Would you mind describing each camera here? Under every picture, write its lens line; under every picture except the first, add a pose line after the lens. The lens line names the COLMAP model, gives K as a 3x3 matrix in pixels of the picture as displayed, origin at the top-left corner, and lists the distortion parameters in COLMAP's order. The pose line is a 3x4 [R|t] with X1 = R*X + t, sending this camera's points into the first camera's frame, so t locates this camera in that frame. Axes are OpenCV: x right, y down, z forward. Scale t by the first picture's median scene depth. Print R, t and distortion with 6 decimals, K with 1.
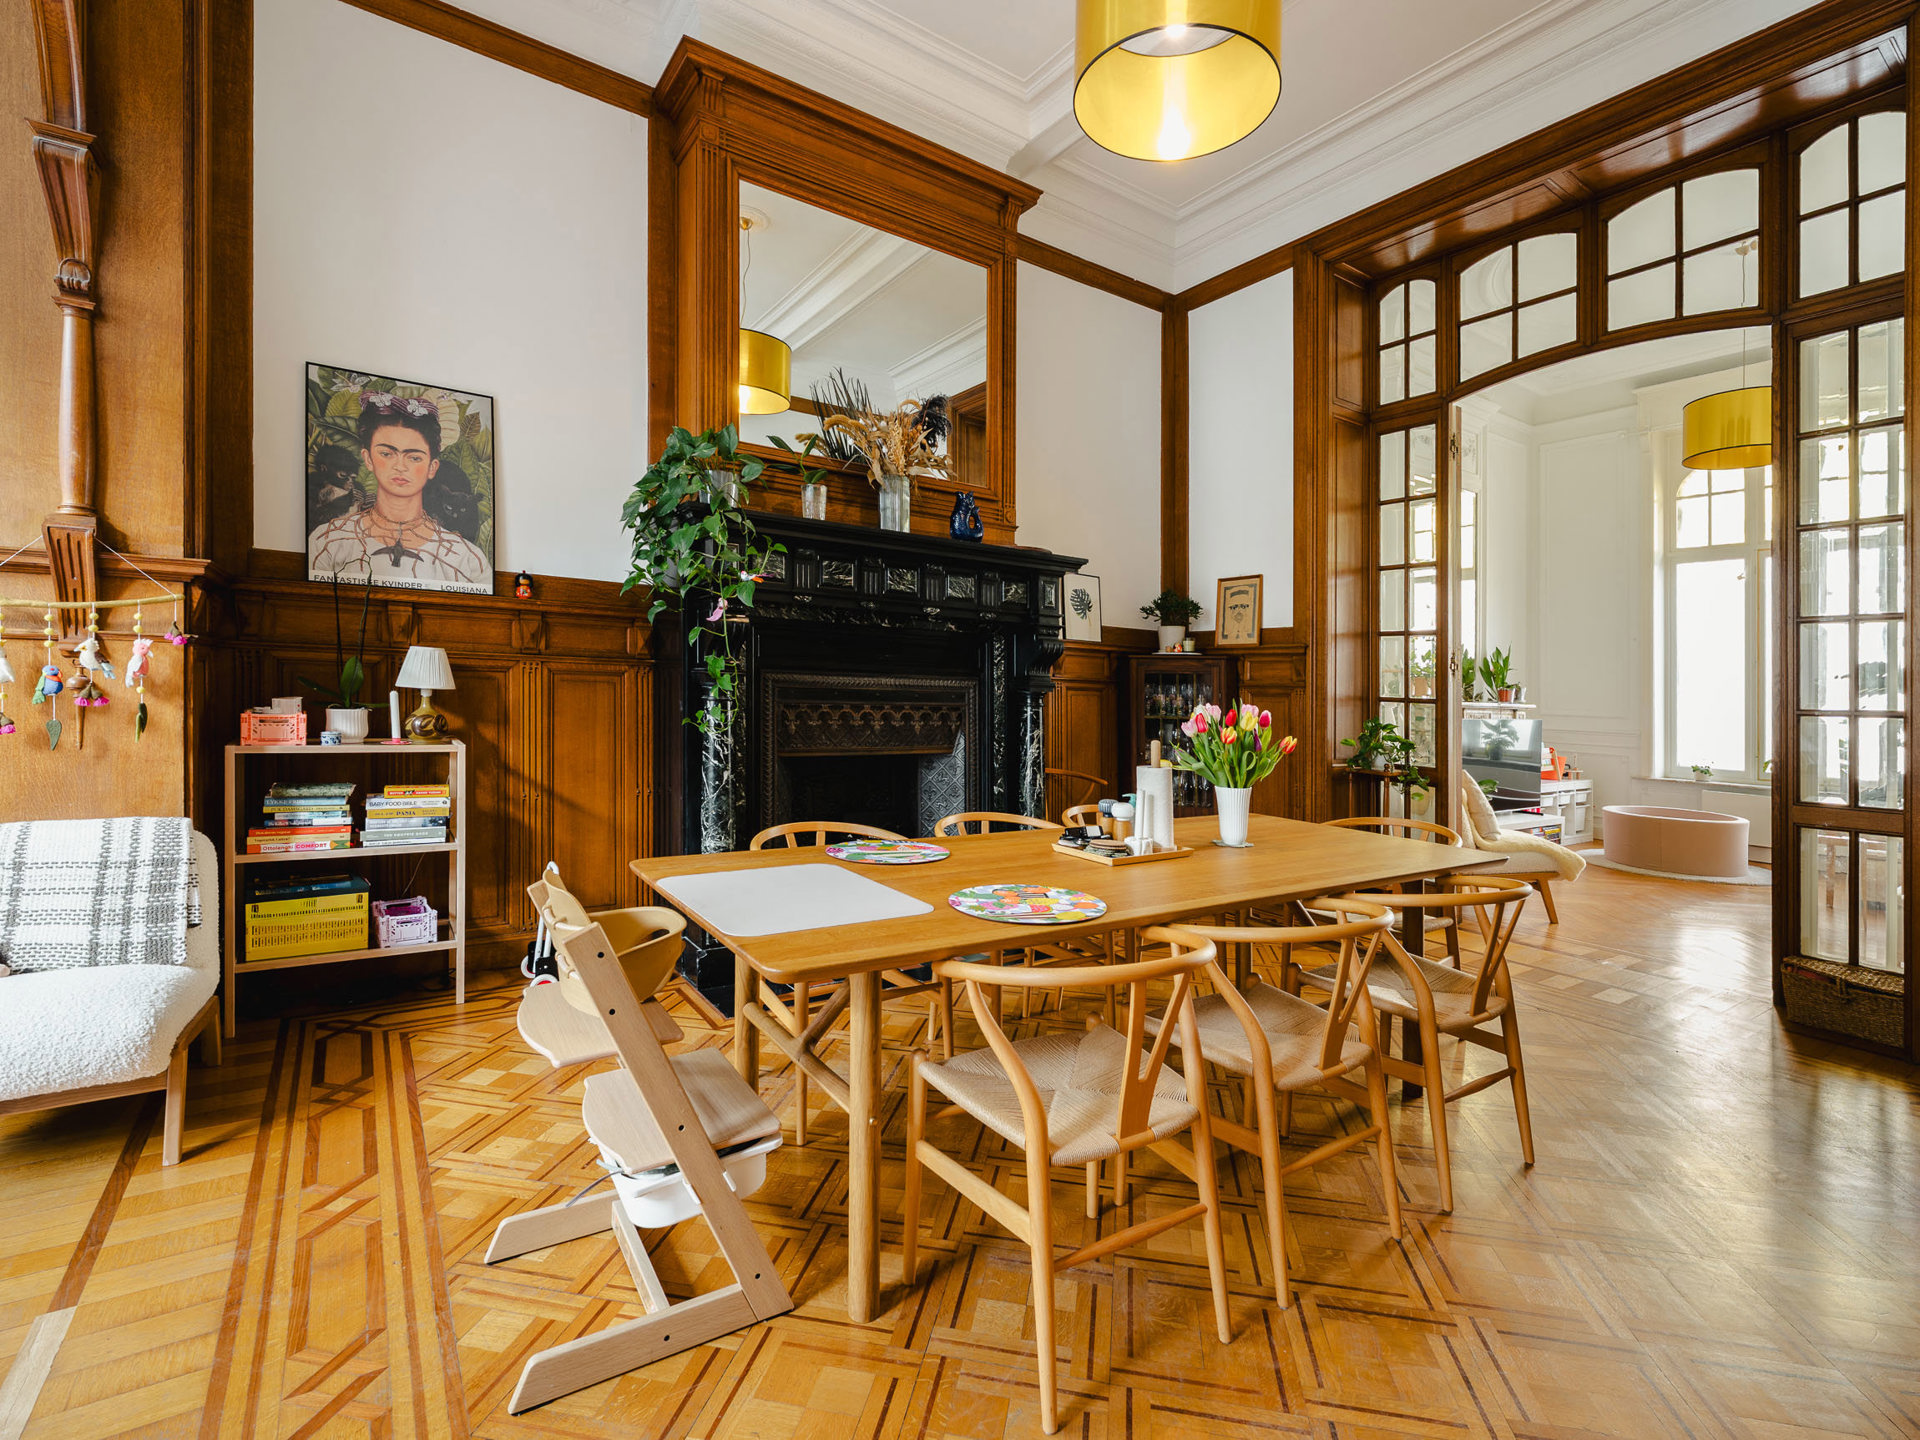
lens RADIAL K [[899.9, 0, 1011.5], [0, 899.9, 680.3], [0, 0, 1]] dist [0.002296, -0.000701]
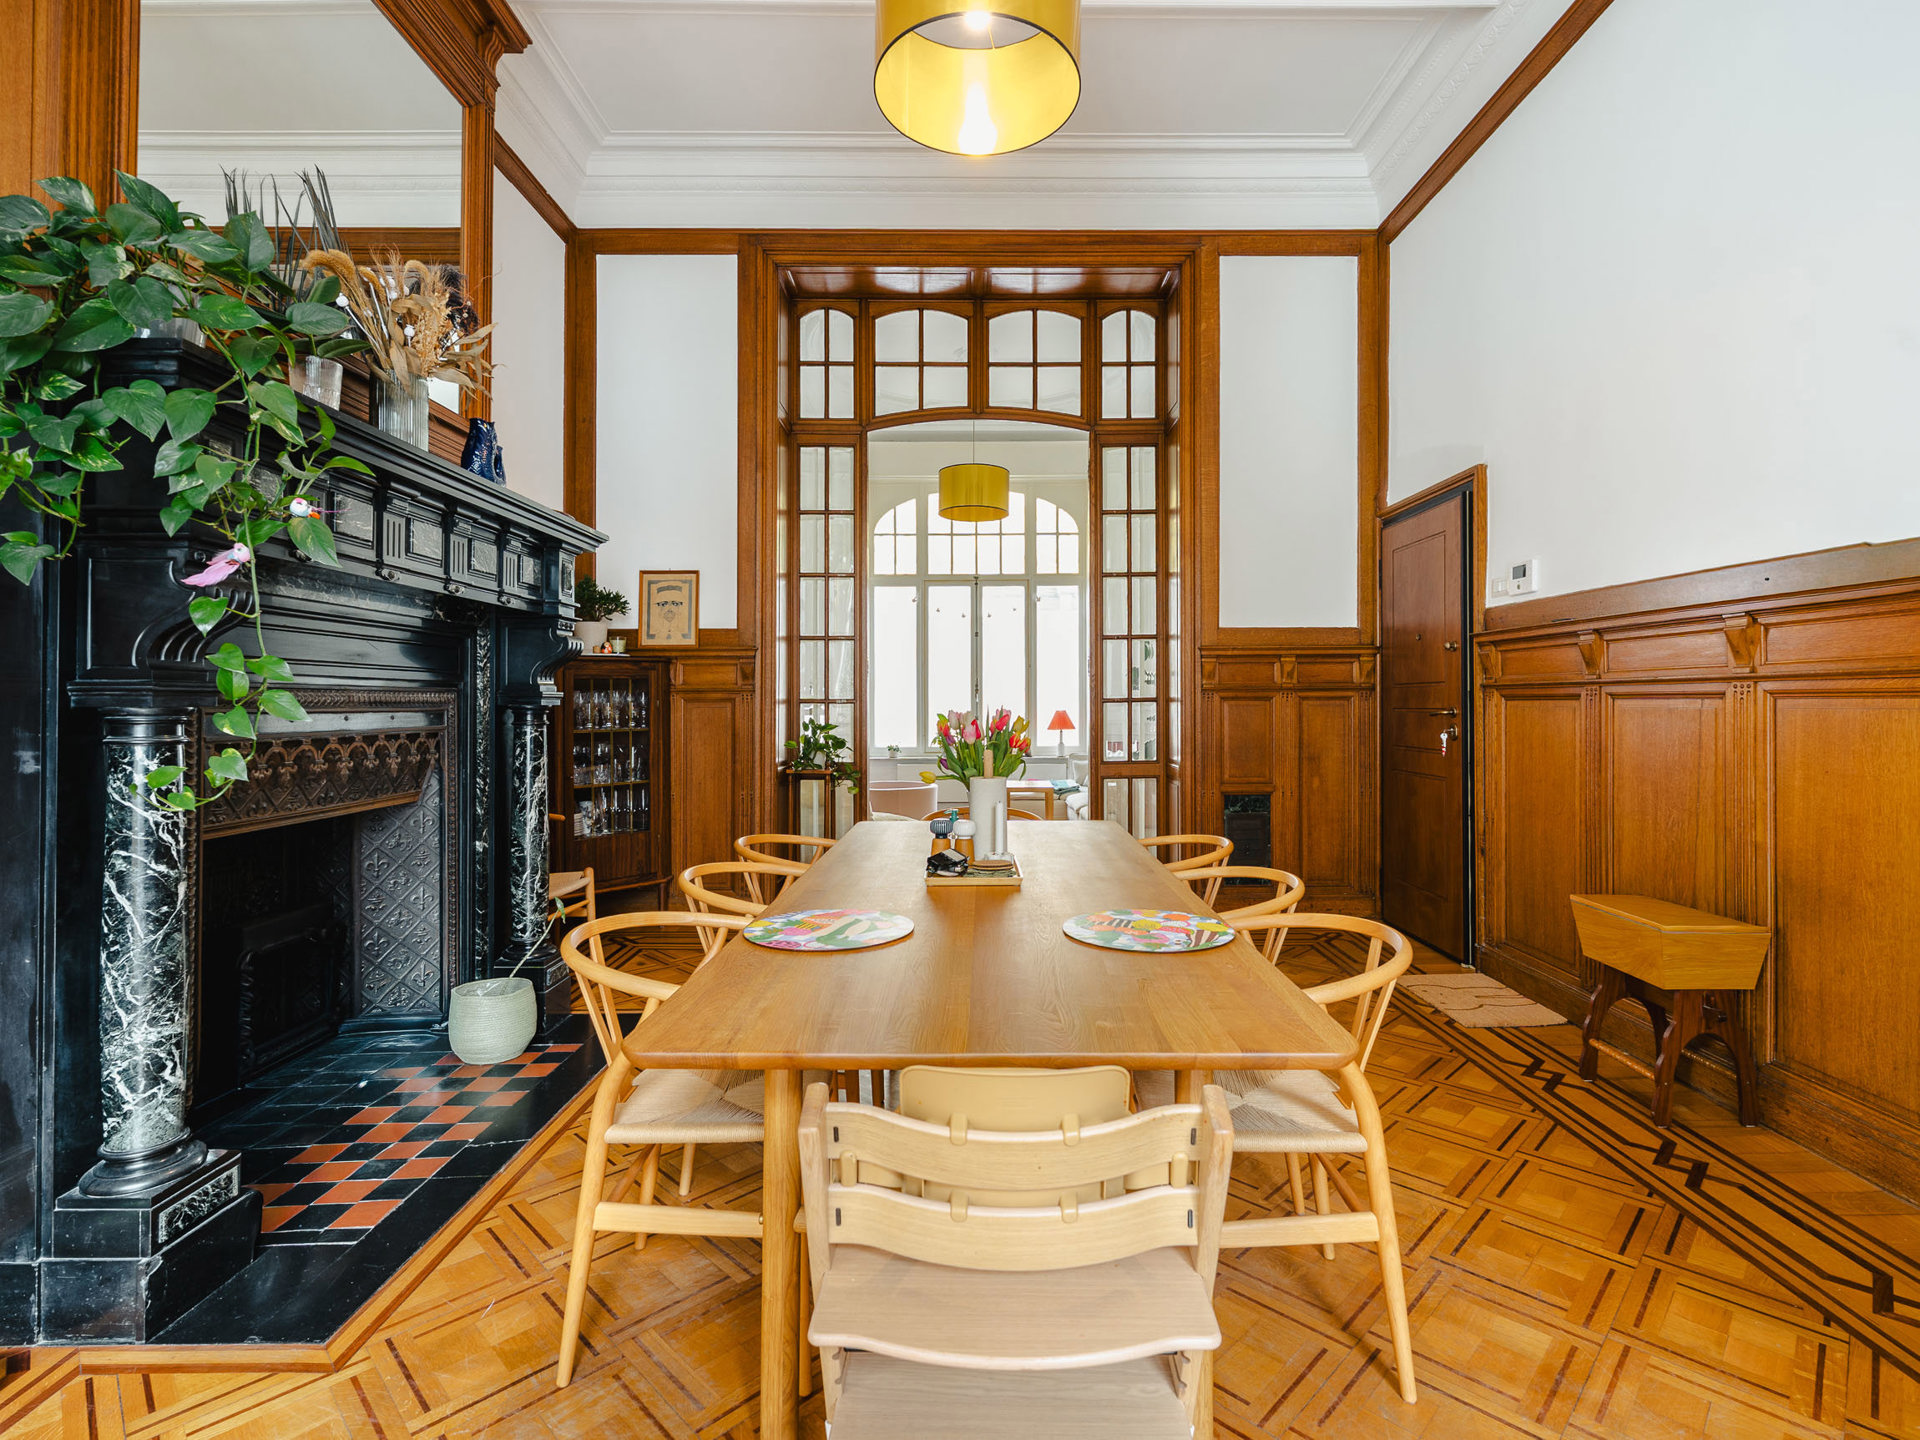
lens RADIAL K [[899.9, 0, 973.9], [0, 899.9, 674.3], [0, 0, 1]] dist [0.002296, -0.000701]
pose [[0.581363, -0.007064, 0.813614, -0.325348], [0.012908, 0.999917, -0.000543, -0.006854], [-0.813542, 0.010818, 0.581405, 0.239794]]
